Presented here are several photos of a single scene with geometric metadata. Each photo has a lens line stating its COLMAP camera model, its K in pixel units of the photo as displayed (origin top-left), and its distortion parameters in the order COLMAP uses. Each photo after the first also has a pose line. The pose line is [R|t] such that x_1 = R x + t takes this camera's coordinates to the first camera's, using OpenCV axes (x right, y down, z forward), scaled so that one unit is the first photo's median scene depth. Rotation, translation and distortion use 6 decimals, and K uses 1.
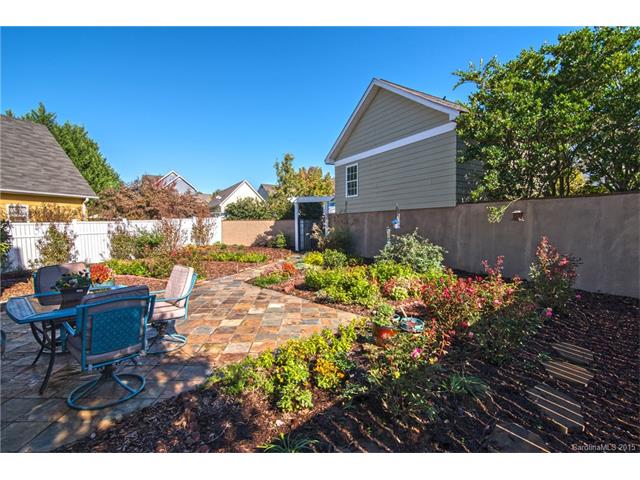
lens RADIAL K [[297.4, 0, 315.2], [0, 297.4, 236.4], [0, 0, 1]] dist [-0.022839, 0.000382]
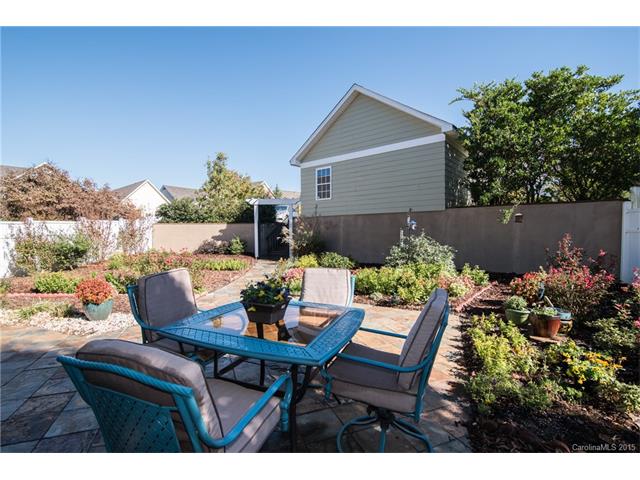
lens RADIAL K [[297.4, 0, 319.9], [0, 297.4, 241.2], [0, 0, 1]] dist [-0.022839, 0.000382]
pose [[0.940089, -0.008628, 0.340819, -0.220661], [0.011940, 0.999900, -0.007621, 0.010783], [-0.340719, 0.011233, 0.940098, 0.076724]]
